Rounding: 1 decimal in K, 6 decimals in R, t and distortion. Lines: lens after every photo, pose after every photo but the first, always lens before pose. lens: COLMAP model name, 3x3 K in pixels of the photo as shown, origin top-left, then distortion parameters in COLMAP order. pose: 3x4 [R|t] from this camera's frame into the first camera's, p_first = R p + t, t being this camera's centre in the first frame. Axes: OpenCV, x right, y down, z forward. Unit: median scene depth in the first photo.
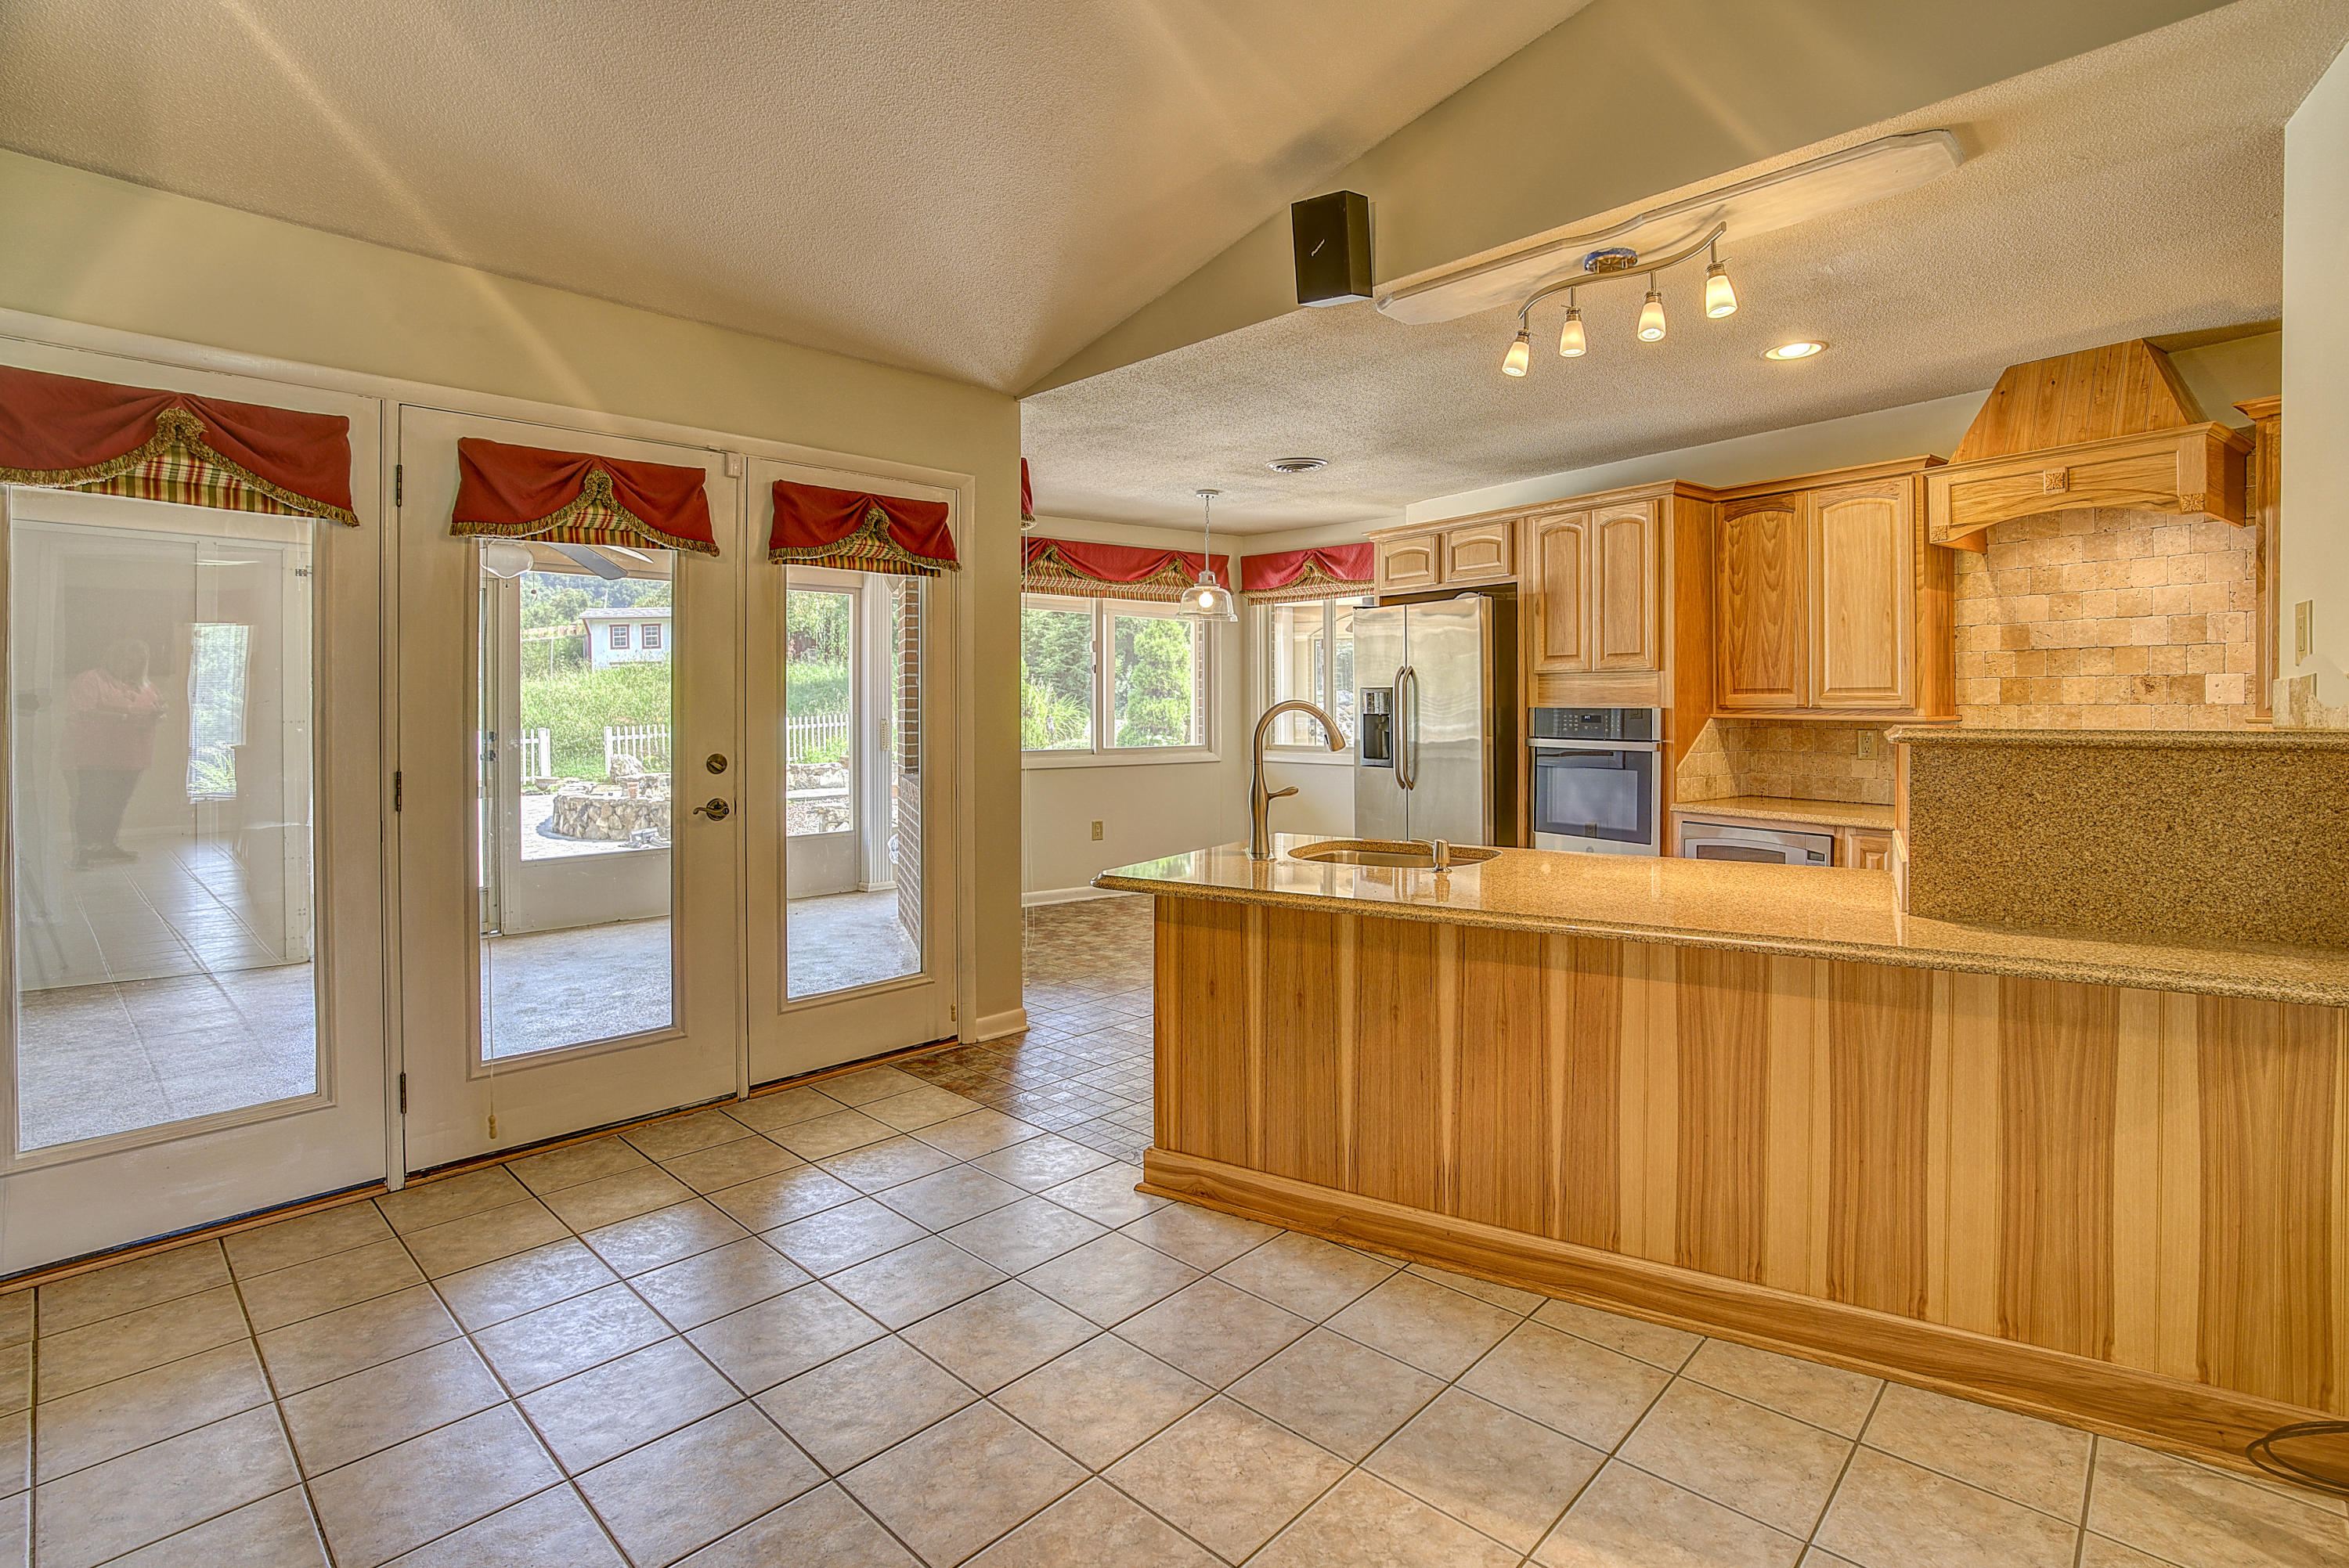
lens RADIAL K [[1105.2, 0, 1181.1], [0, 1105.2, 709.8], [0, 0, 1]] dist [-0.056497, 0.010779]
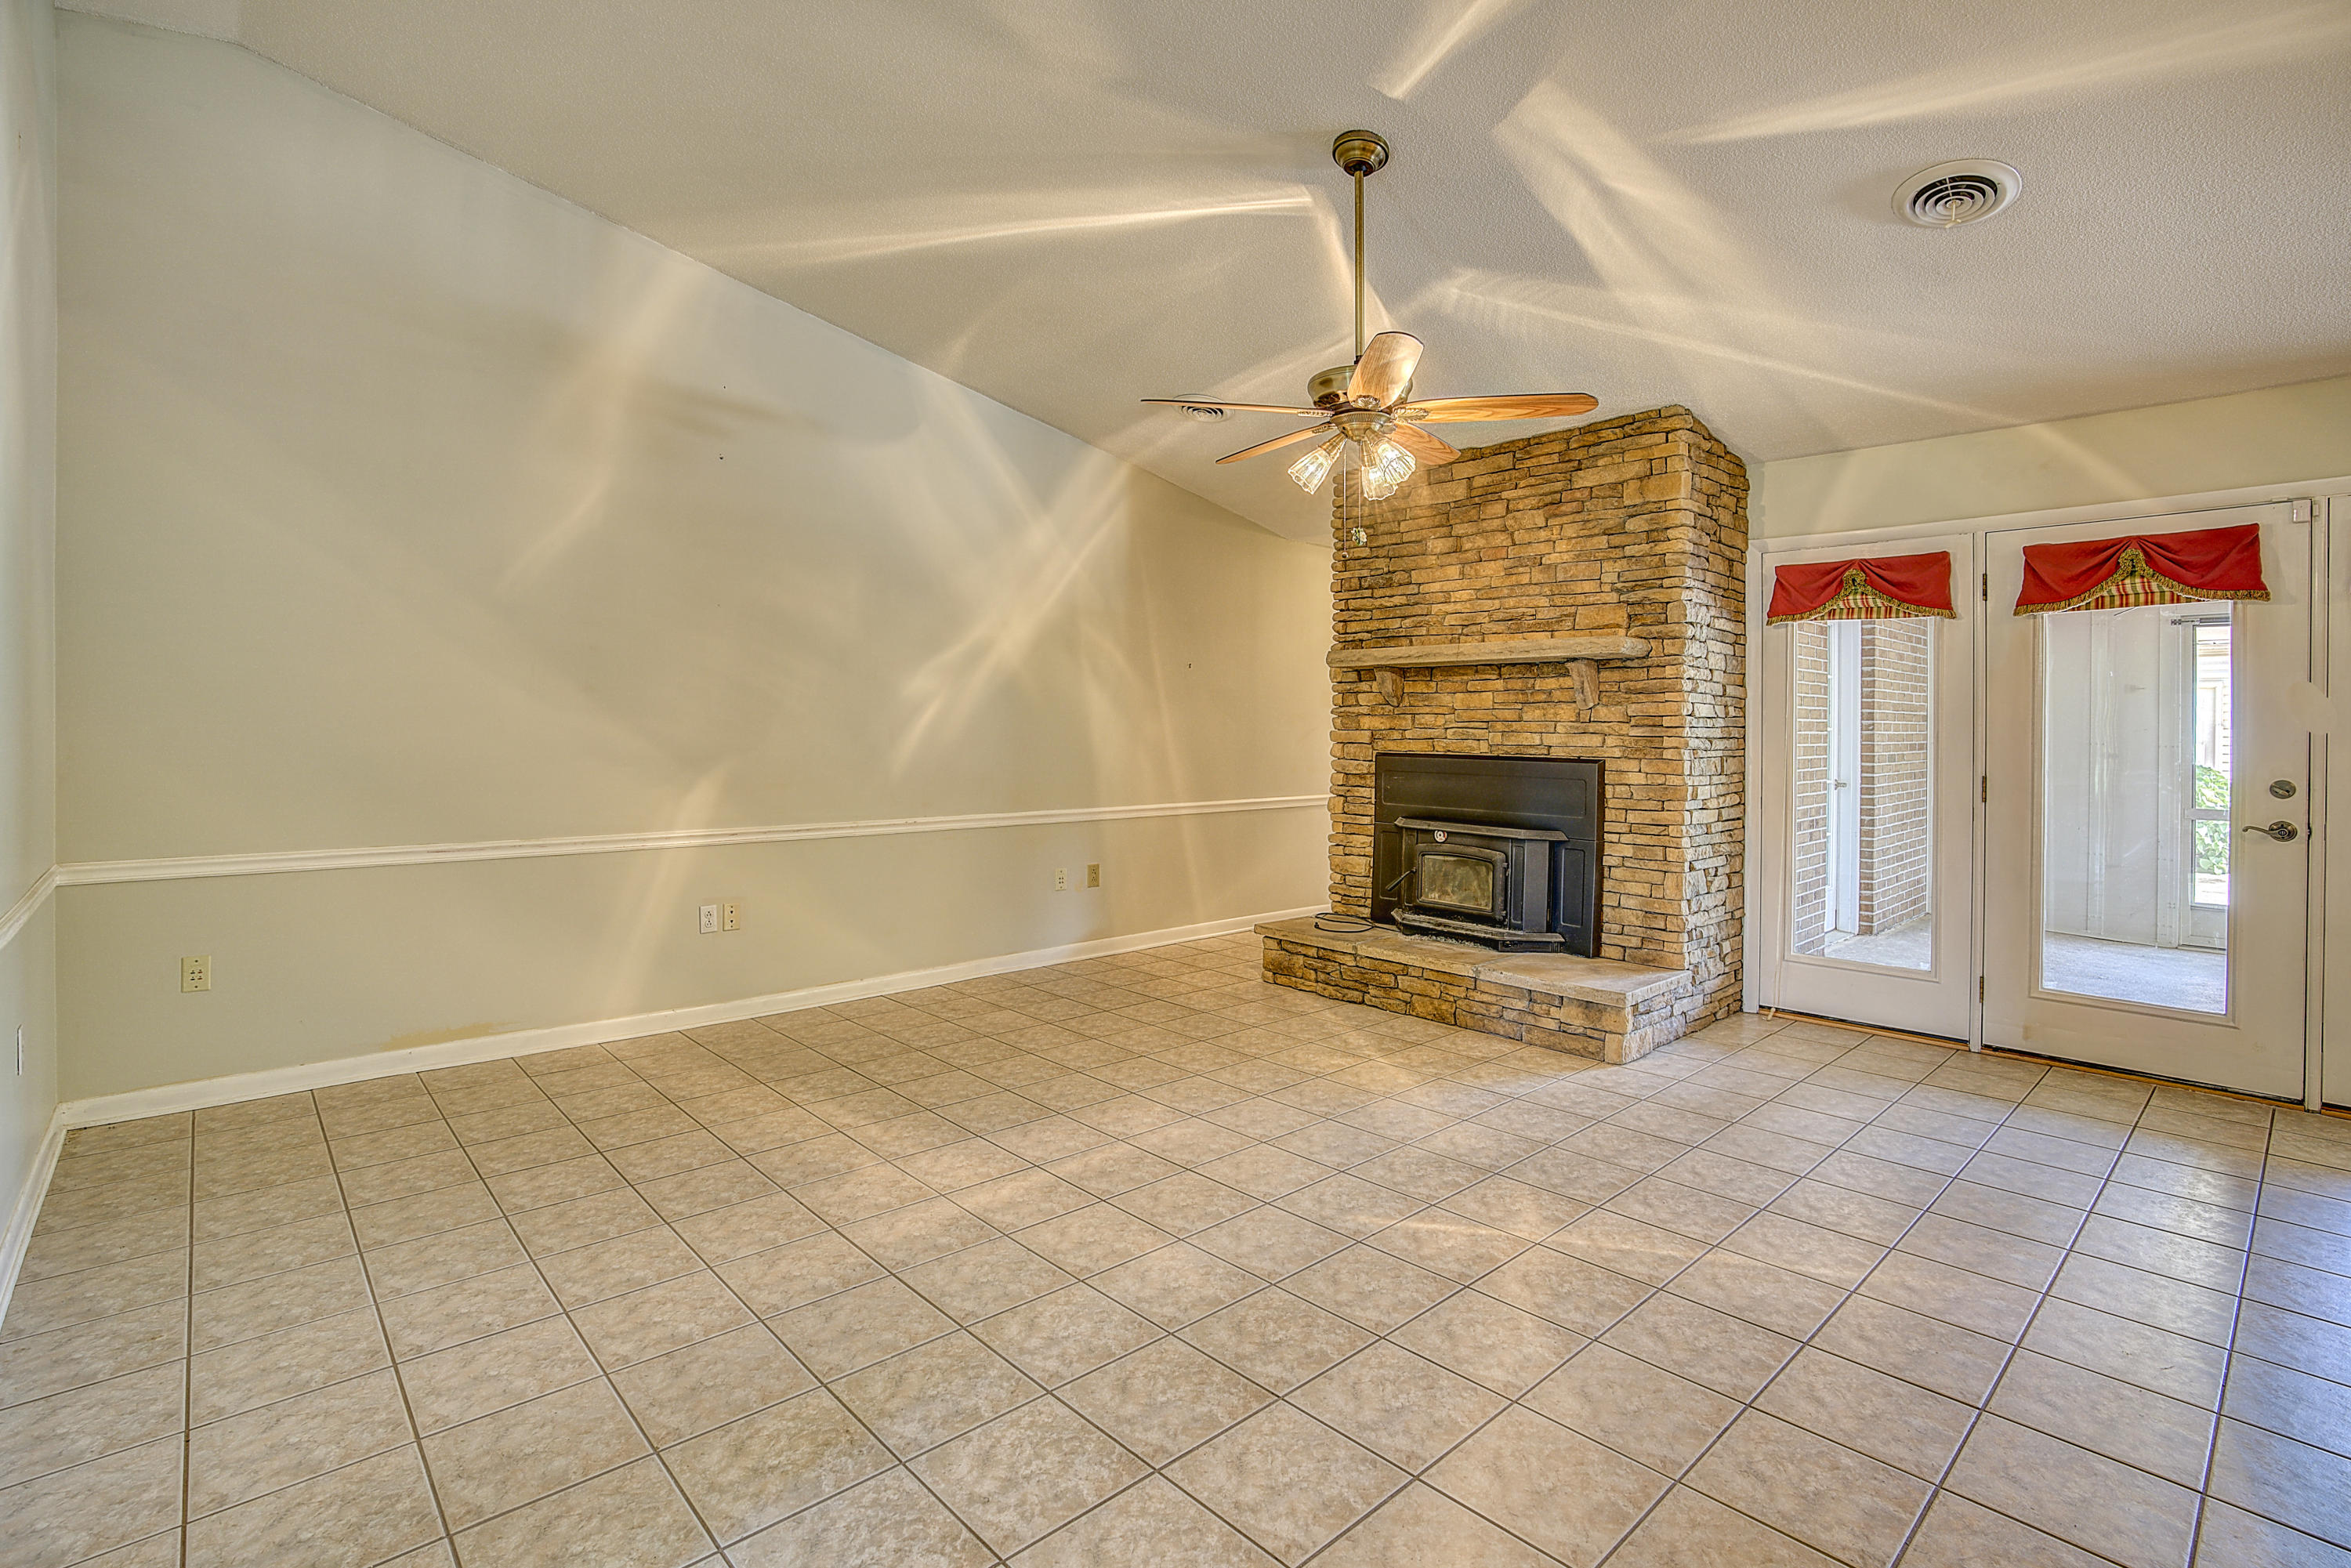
lens RADIAL K [[1106.2, 0, 1212.3], [0, 1106.2, 728.6], [0, 0, 1]] dist [-0.056497, 0.010779]
pose [[-0.053366, 0.005593, -0.998559, 0.652984], [-0.012970, 0.999896, 0.006294, -0.003532], [0.998491, 0.013287, -0.053288, -0.004888]]
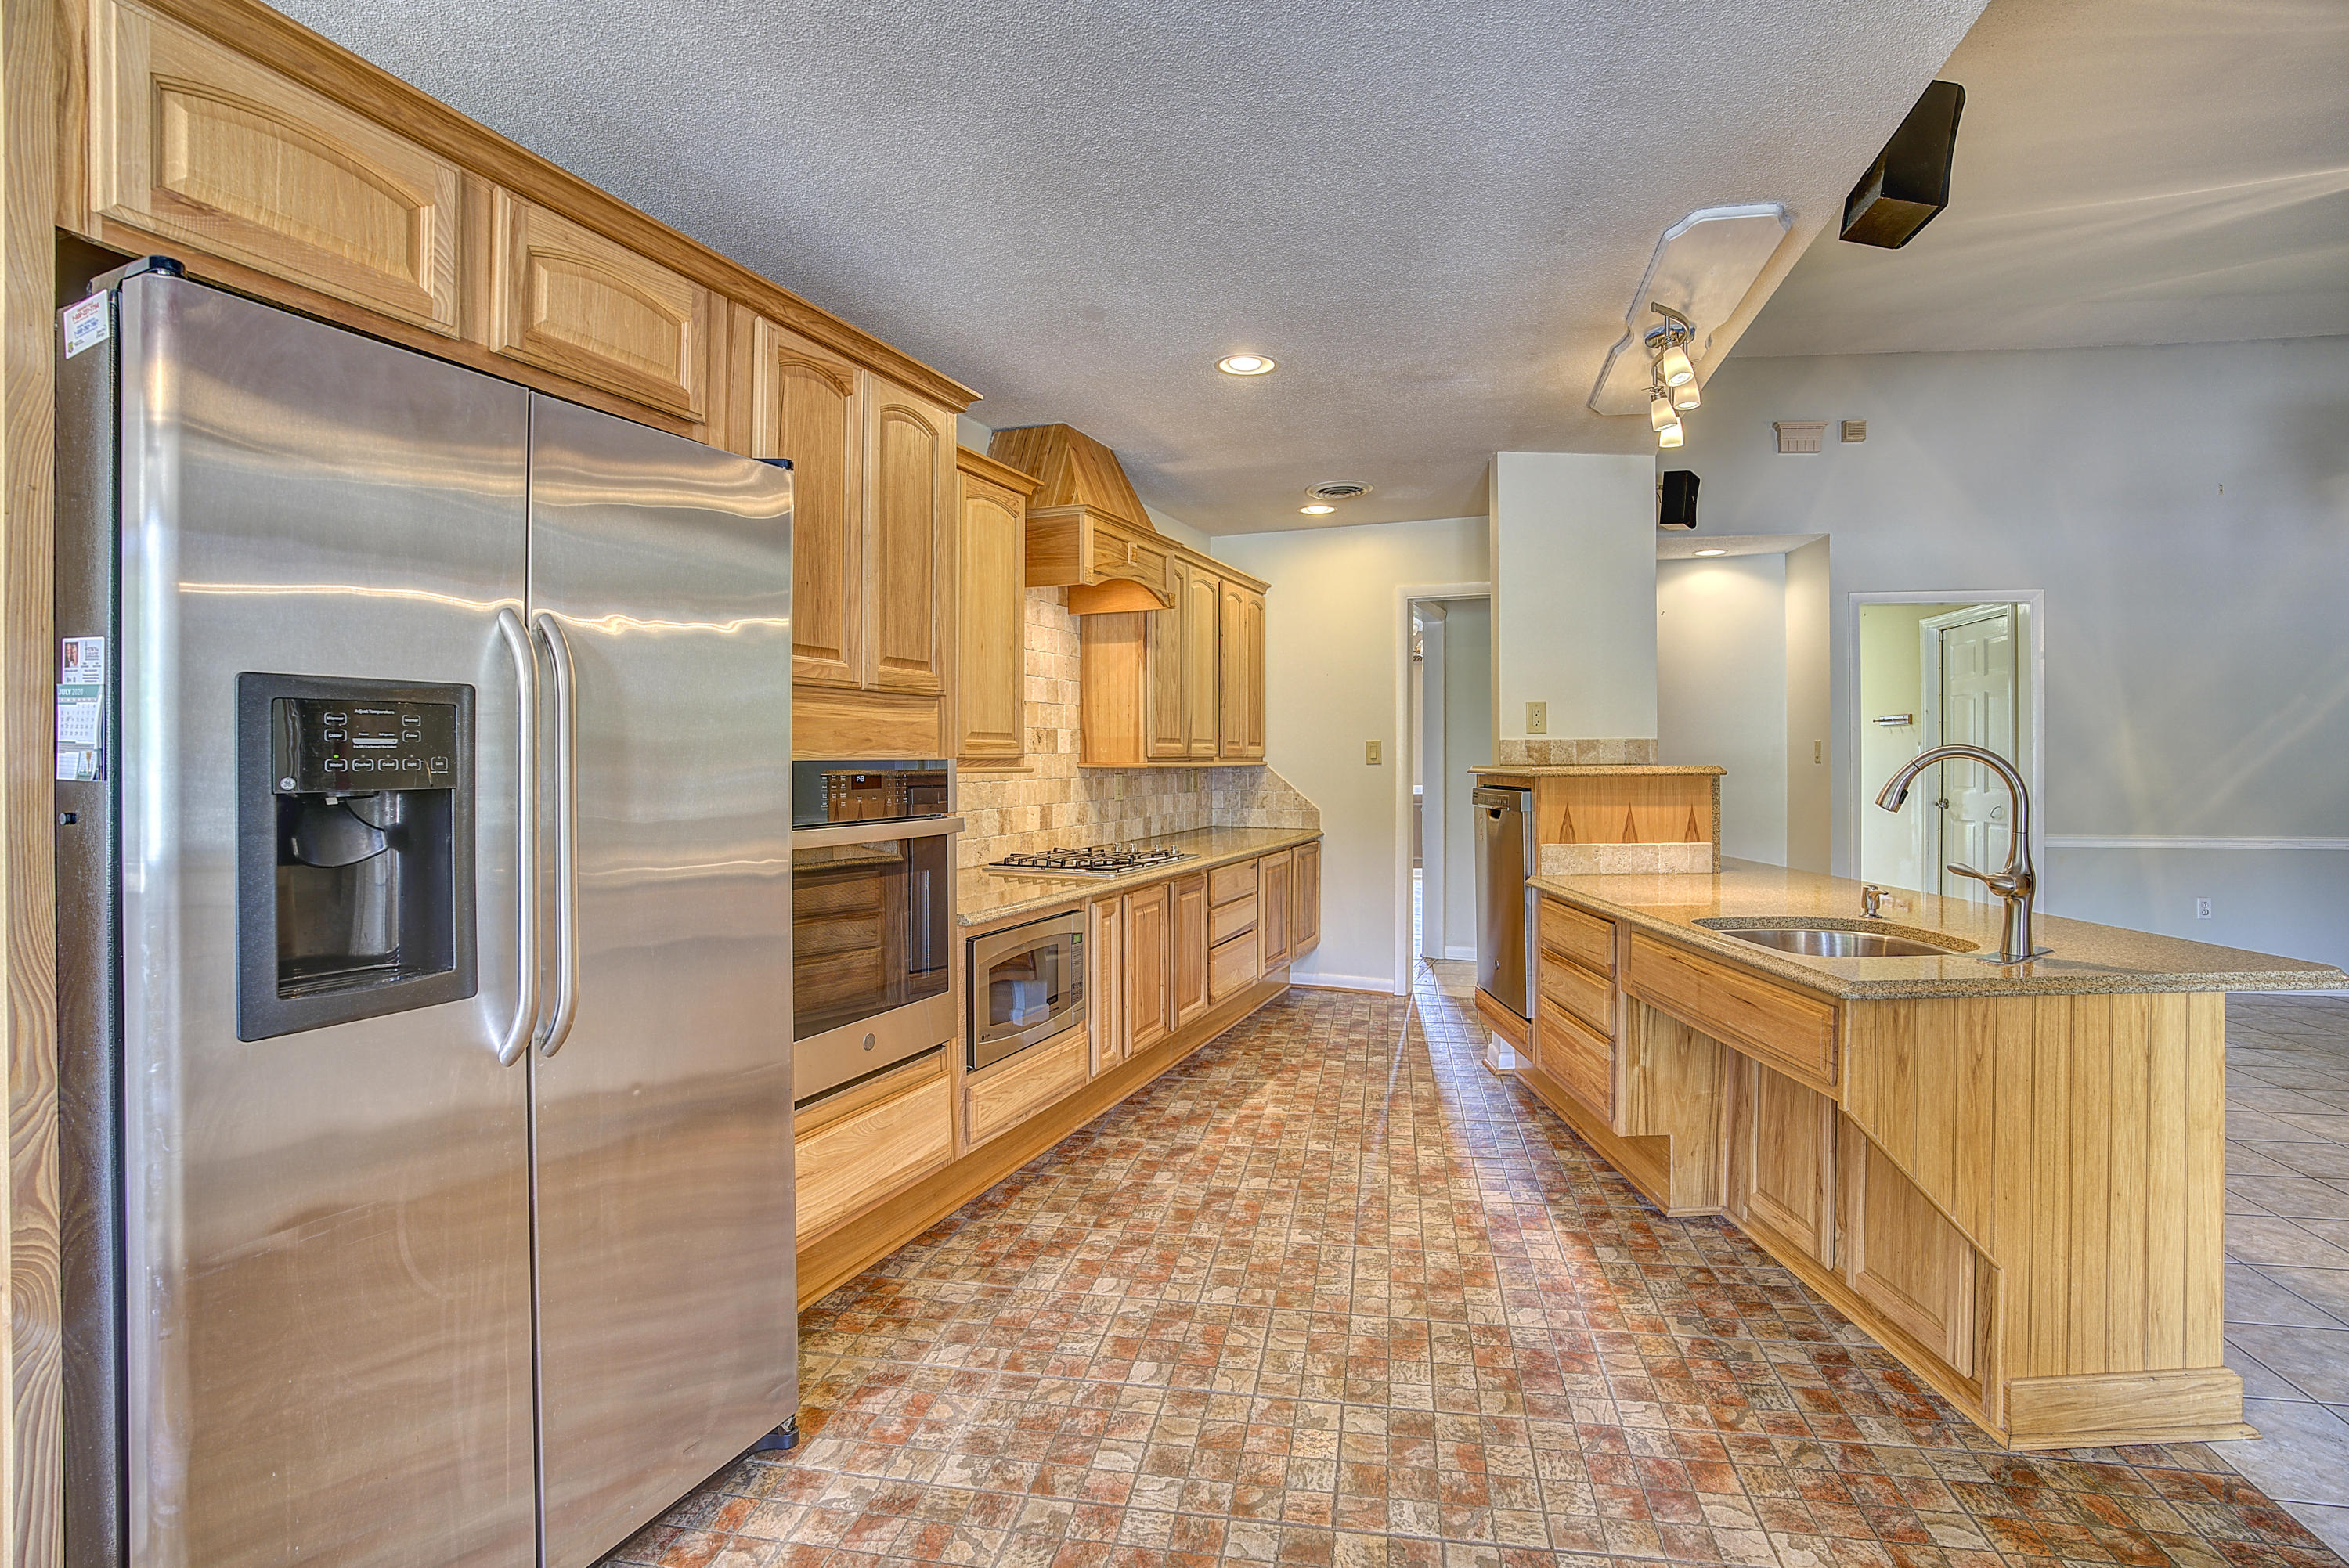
lens RADIAL K [[1105.2, 0, 1207.5], [0, 1105.2, 750.8], [0, 0, 1]] dist [-0.056497, 0.010779]
pose [[-0.563427, 0.003258, 0.826159, -0.173622], [0.002805, 0.999994, -0.002030, -0.005385], [-0.826161, 0.001173, -0.563433, 1.538352]]
